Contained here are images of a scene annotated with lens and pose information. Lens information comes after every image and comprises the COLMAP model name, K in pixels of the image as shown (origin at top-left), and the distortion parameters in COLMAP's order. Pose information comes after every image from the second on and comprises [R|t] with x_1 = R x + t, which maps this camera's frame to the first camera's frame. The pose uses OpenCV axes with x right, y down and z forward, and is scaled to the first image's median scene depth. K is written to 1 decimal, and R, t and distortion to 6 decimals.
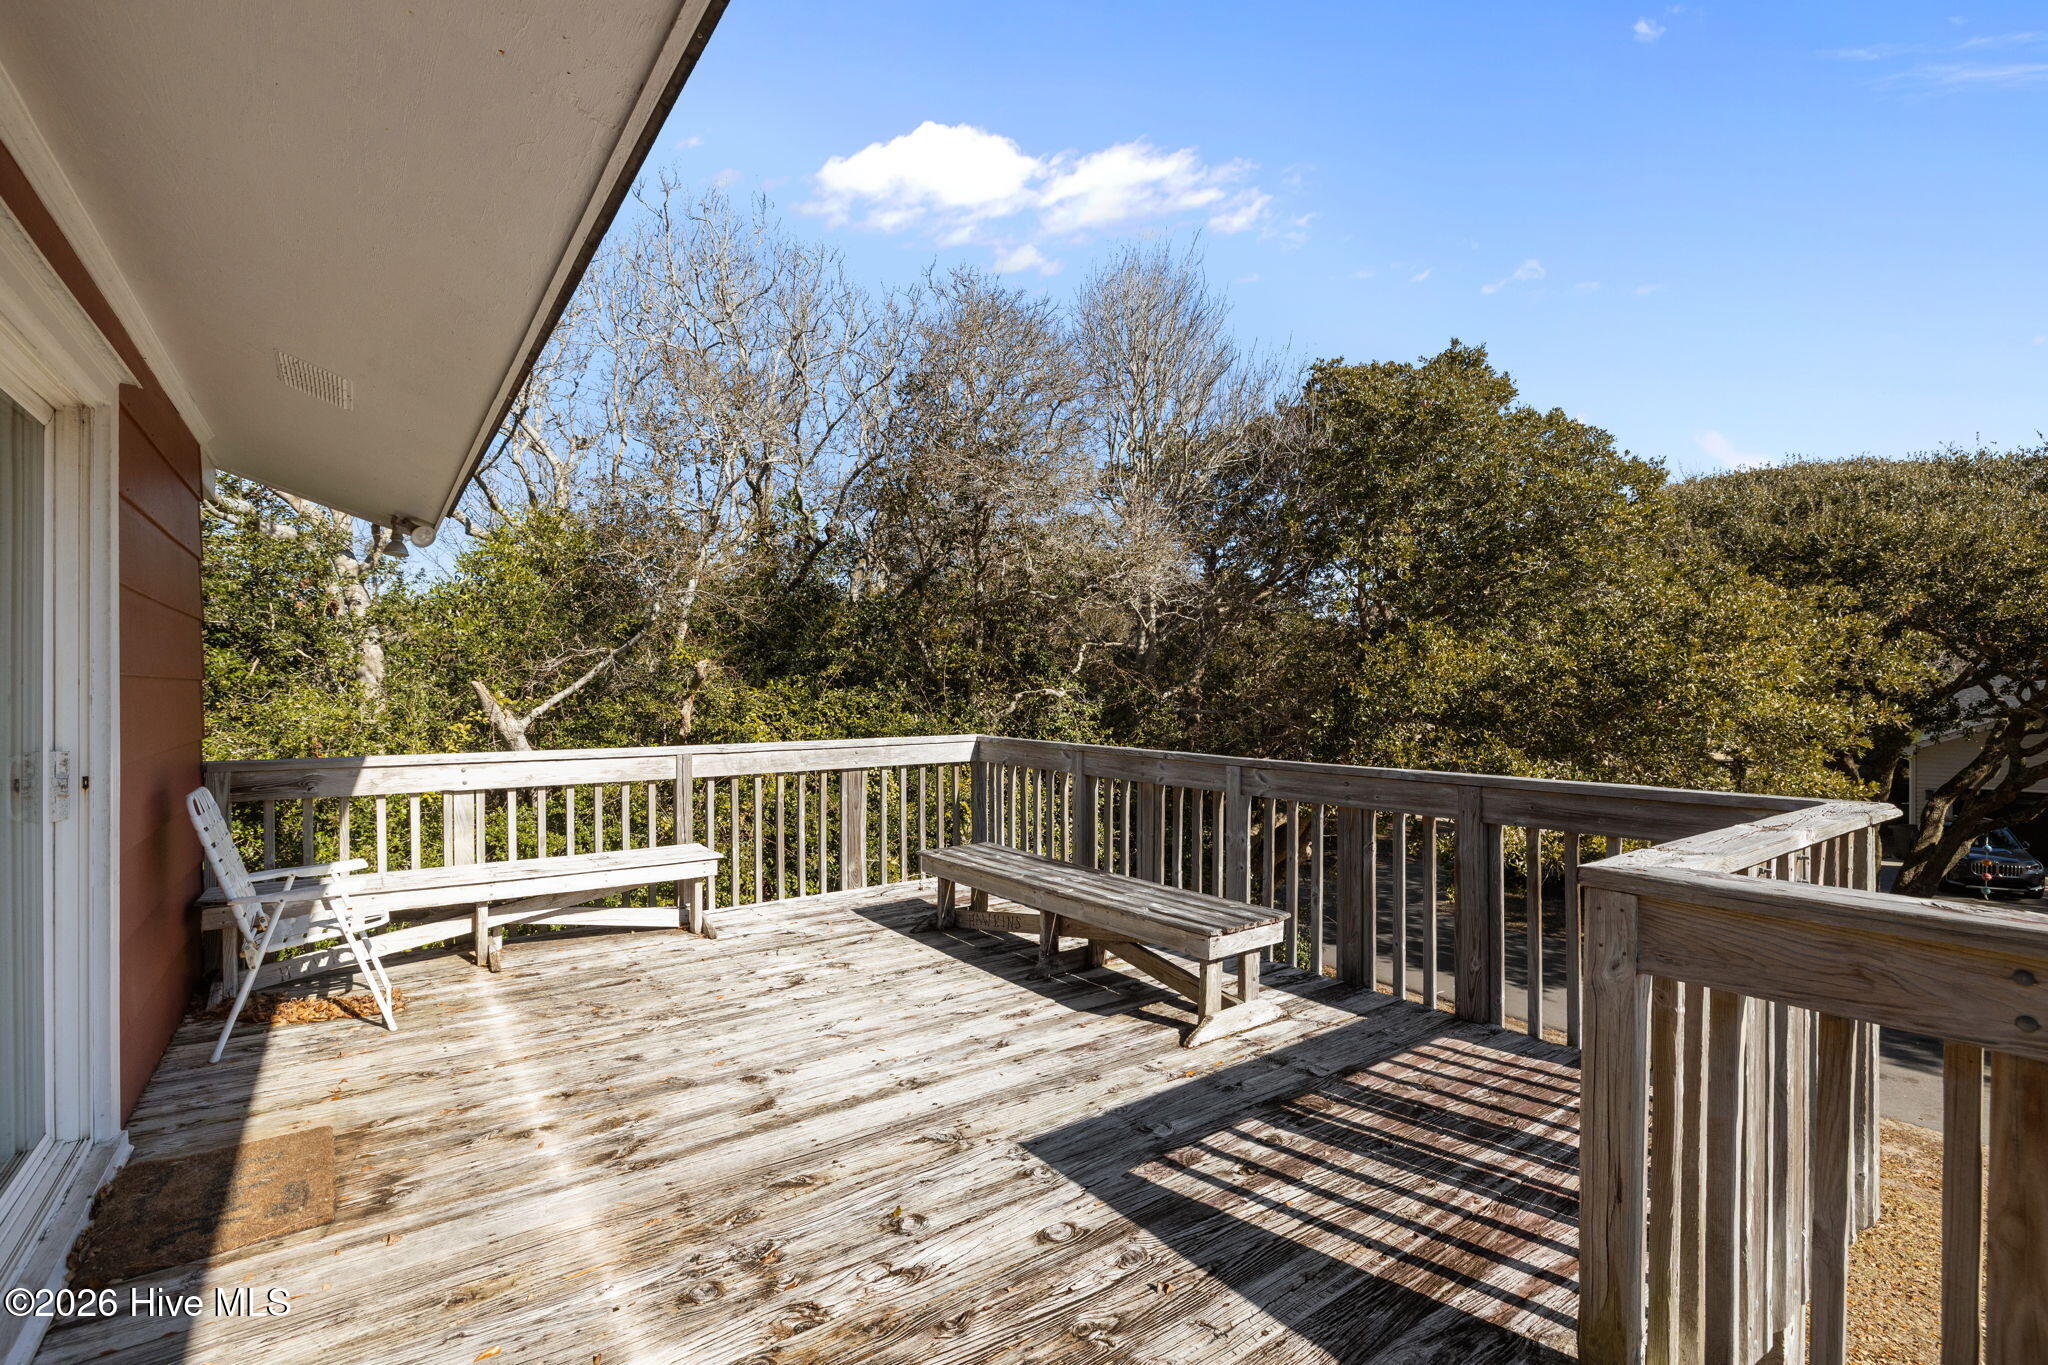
lens RADIAL K [[917.2, 0, 1016.1], [0, 917.2, 691.9], [0, 0, 1]] dist [-0.003965, -0.000051]
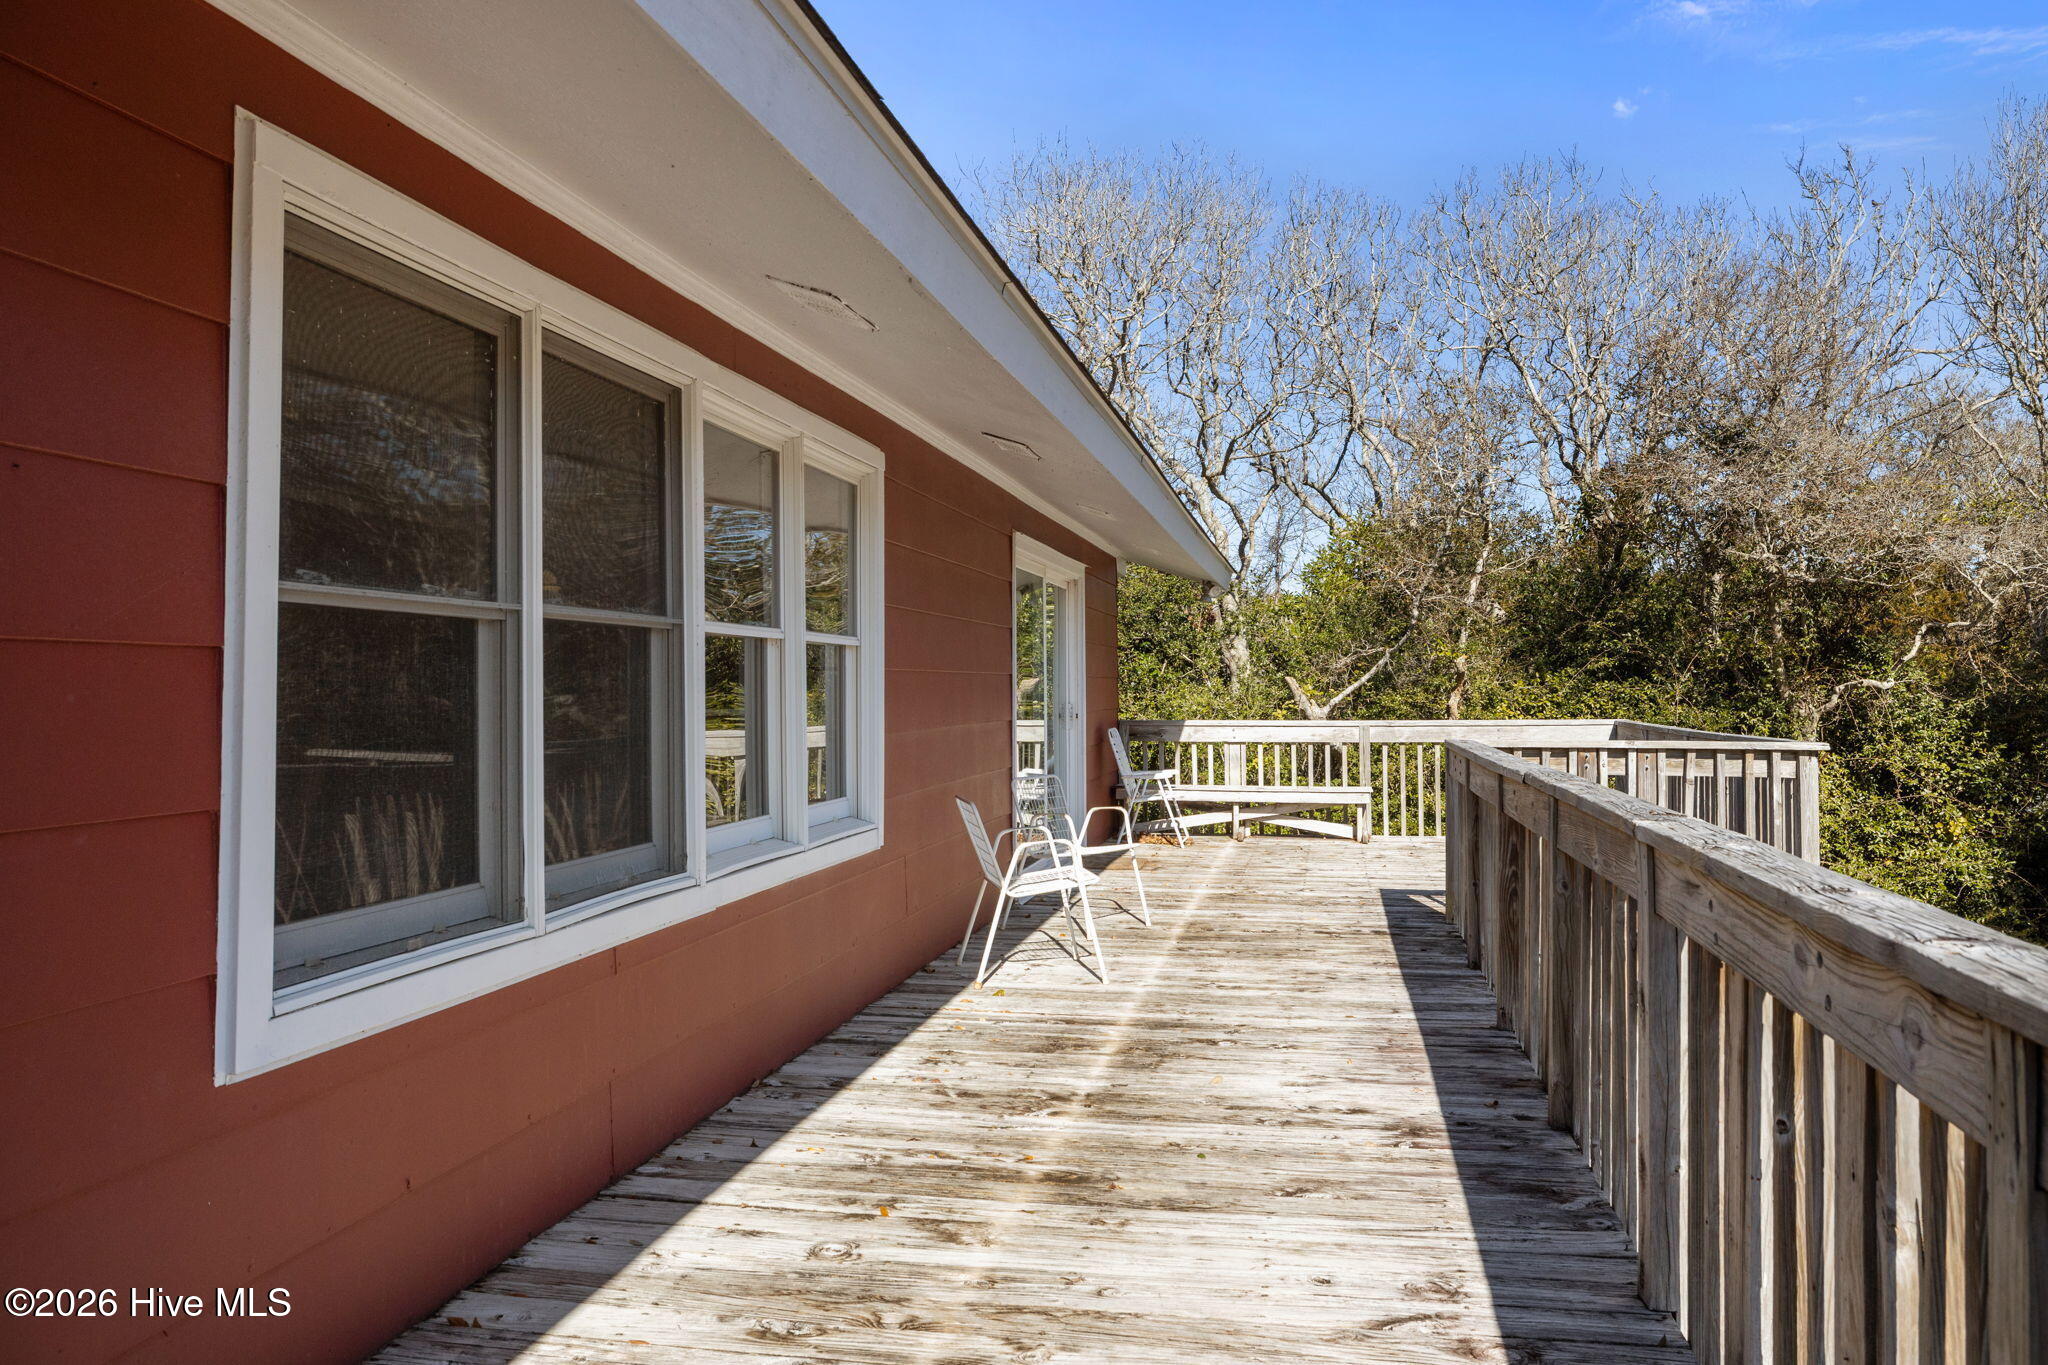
lens RADIAL K [[1479.5, 0, 1022.1], [0, 1479.5, 680.2], [0, 0, 1]] dist [-0.008819, 0.005611]
pose [[0.677598, -0.007517, -0.735394, 0.675096], [0.002279, 0.999964, -0.008122, 0.008646], [0.735429, 0.003827, 0.677591, -0.673442]]
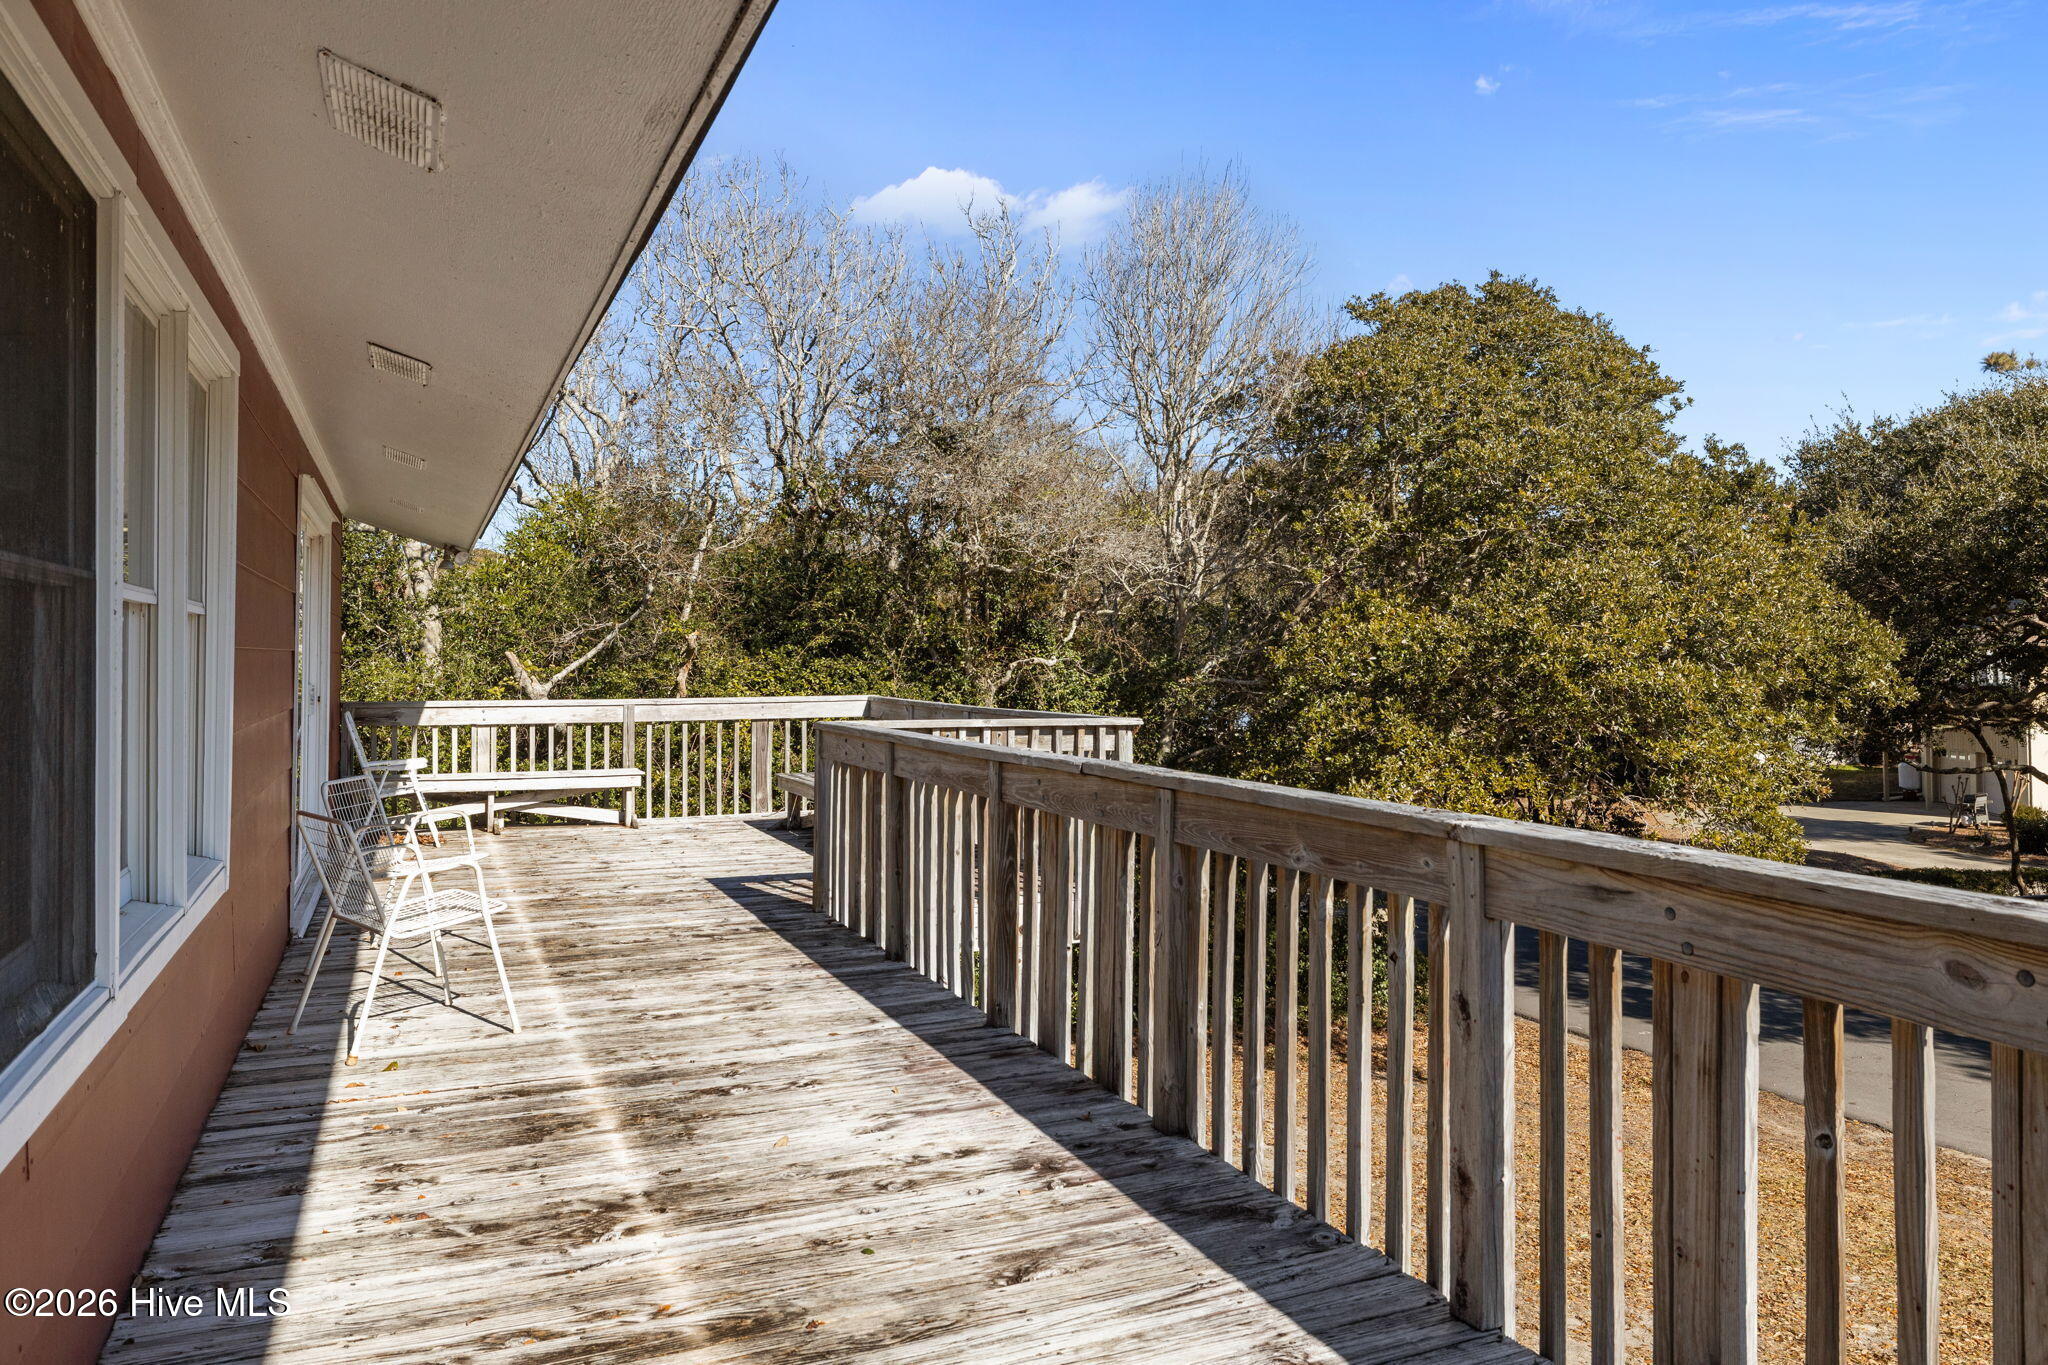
lens RADIAL K [[1423.9, 0, 1036.7], [0, 1423.9, 625.9], [0, 0, 1]] dist [-0.006283, 0.002722]
pose [[0.977598, -0.004894, -0.210425, 0.473187], [-0.000580, 0.999663, -0.025945, 0.002660], [0.210481, 0.025486, 0.977266, -0.668561]]
